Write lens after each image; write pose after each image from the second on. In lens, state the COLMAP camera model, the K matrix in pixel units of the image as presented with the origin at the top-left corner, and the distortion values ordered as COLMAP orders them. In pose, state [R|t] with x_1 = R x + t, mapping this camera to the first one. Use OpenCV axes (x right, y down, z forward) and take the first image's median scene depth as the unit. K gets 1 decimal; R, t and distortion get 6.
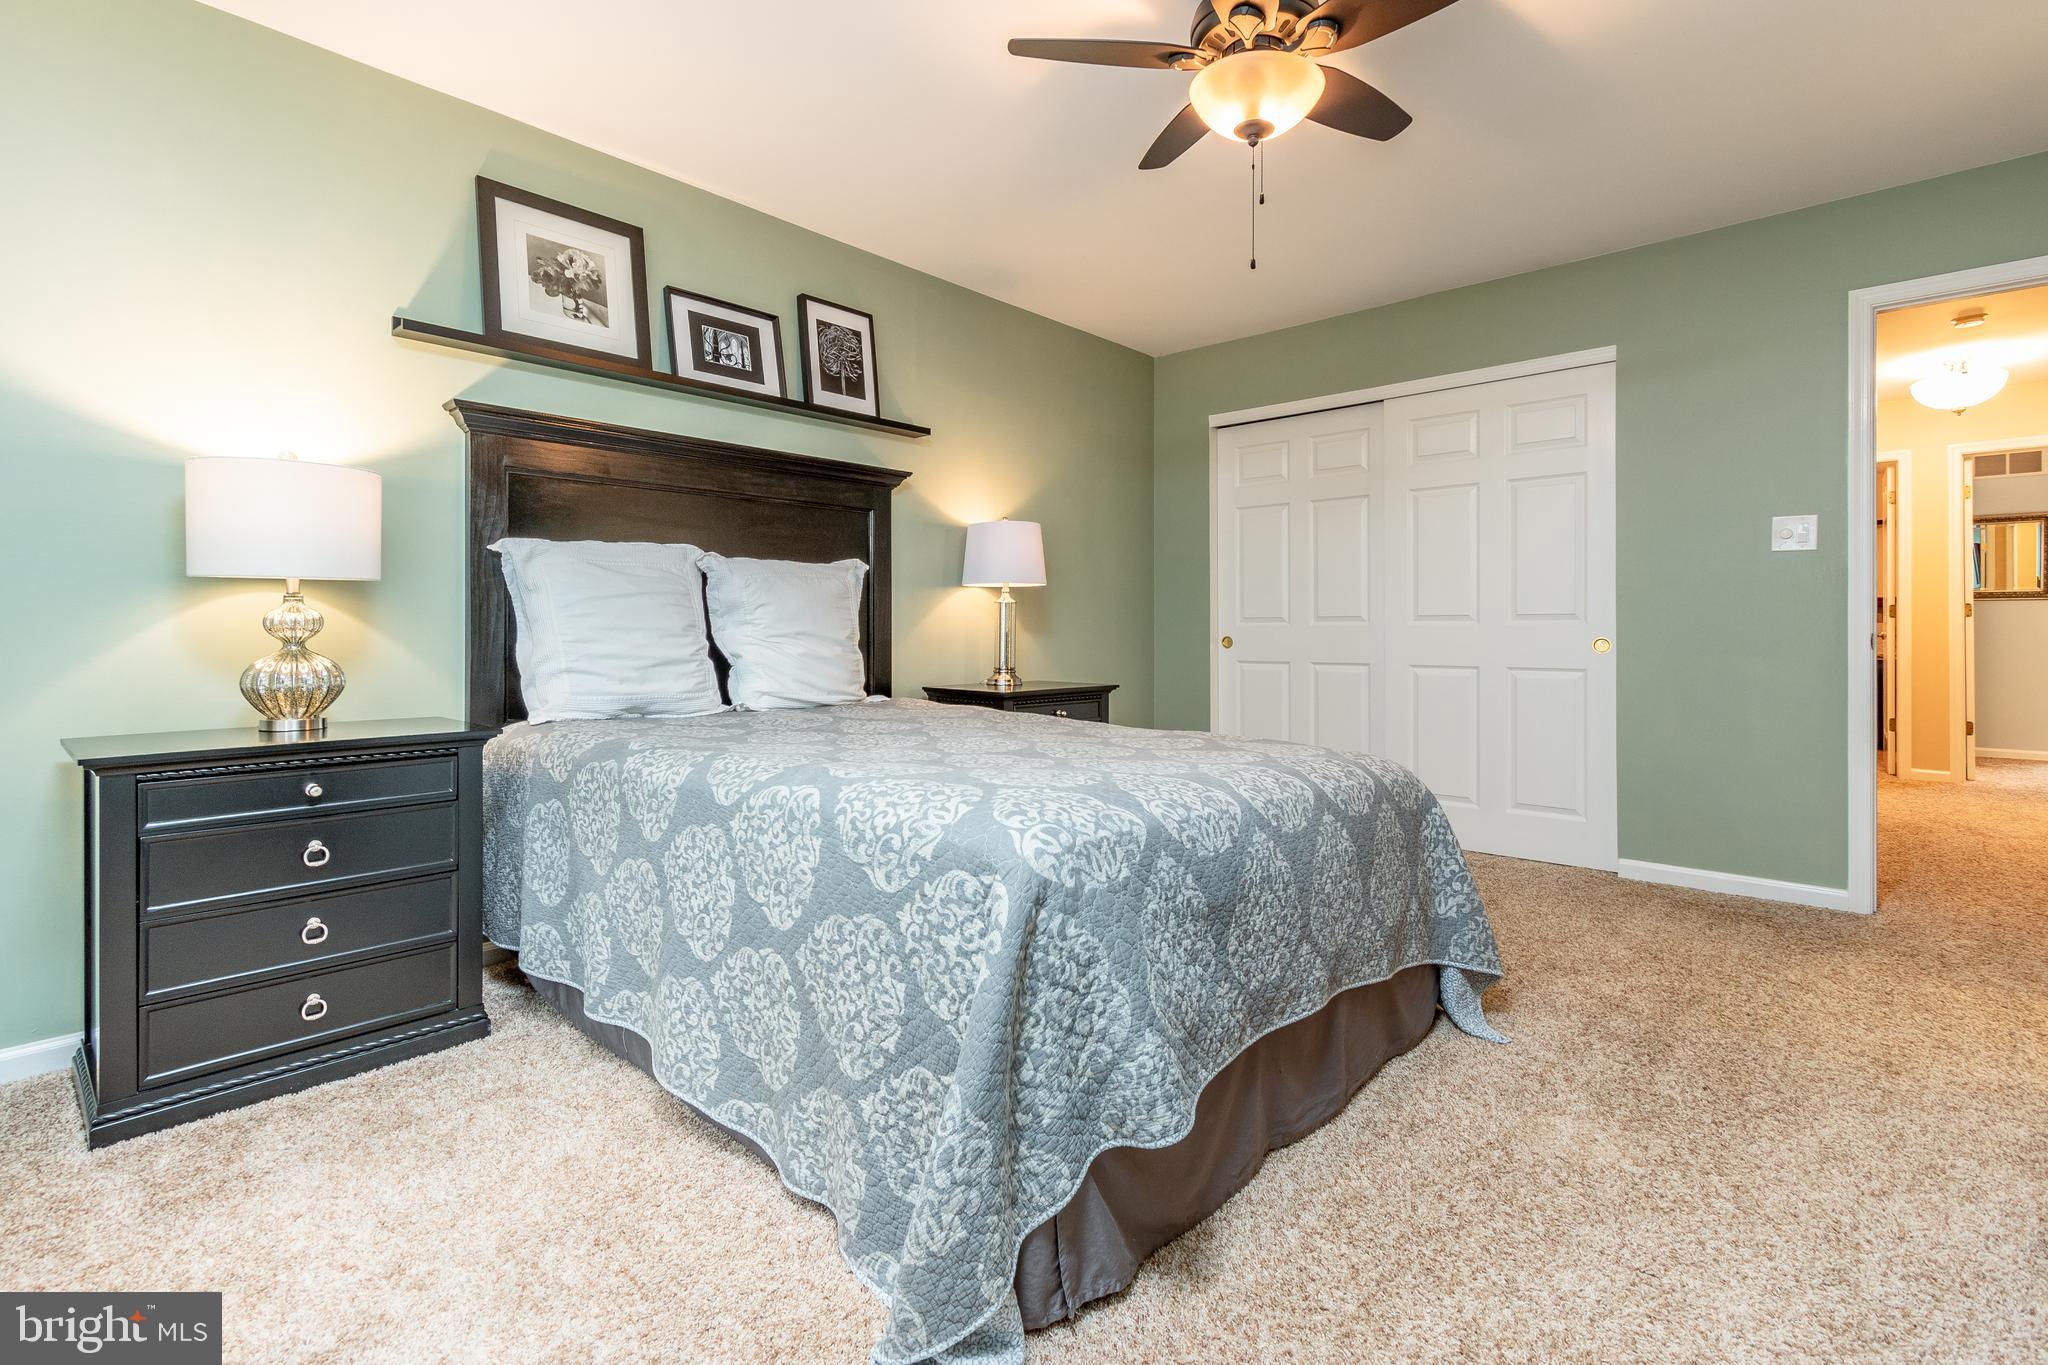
lens RADIAL K [[953.0, 0, 1010.2], [0, 953.0, 631.4], [0, 0, 1]] dist [0.004752, -0.001804]
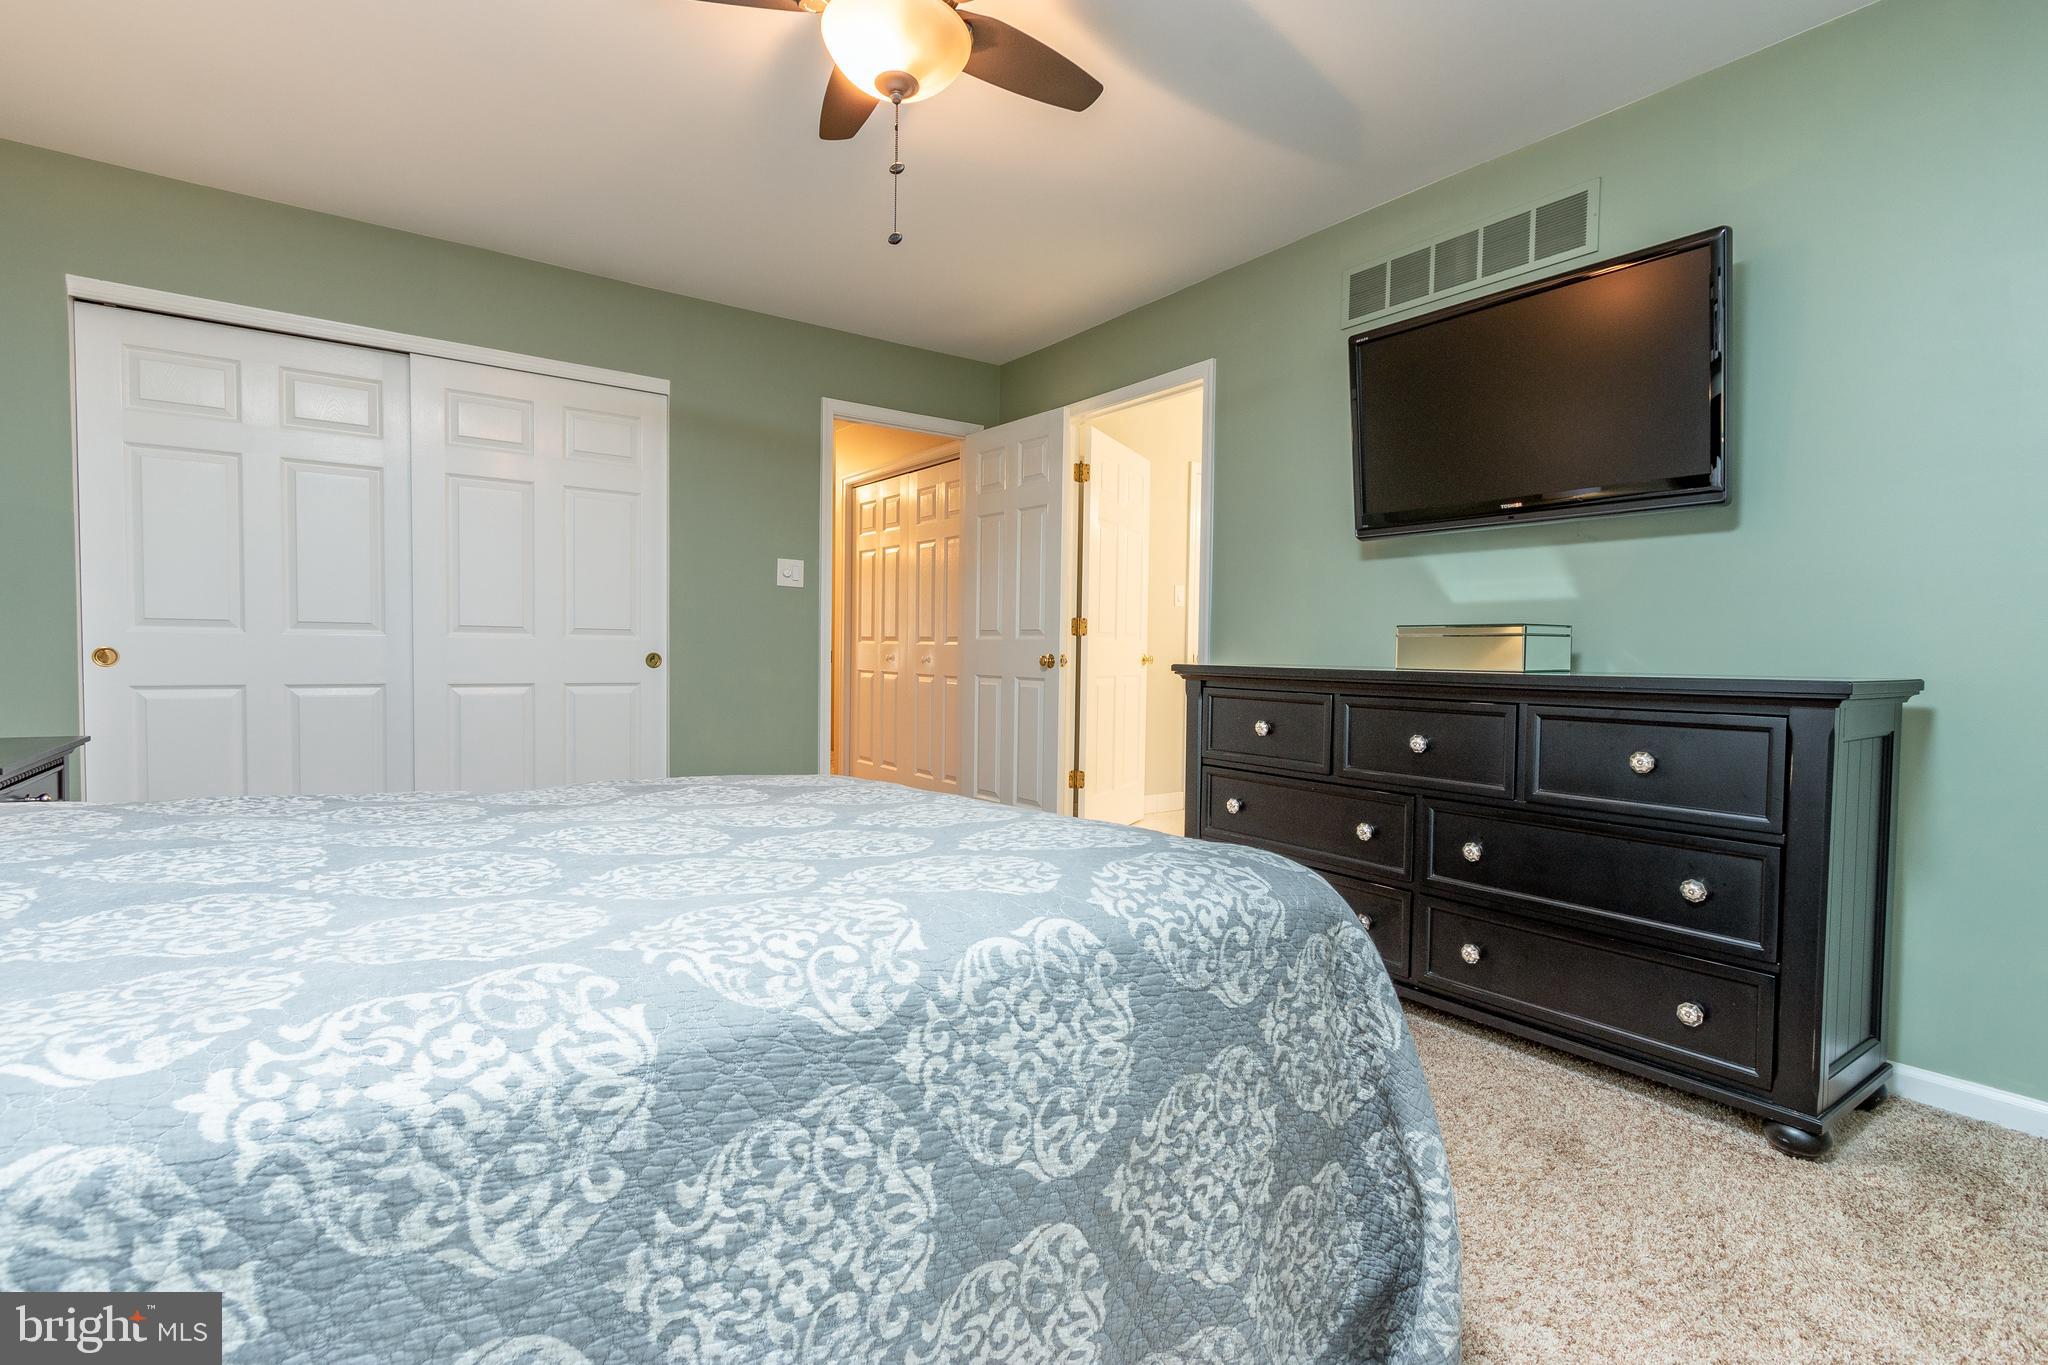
lens RADIAL K [[953.0, 0, 1014.0], [0, 953.0, 684.5], [0, 0, 1]] dist [0.004752, -0.001804]
pose [[0.206479, -0.029689, 0.978000, -0.859254], [-0.014718, 0.999332, 0.033444, -0.000483], [-0.978340, -0.021300, 0.205904, 0.990620]]
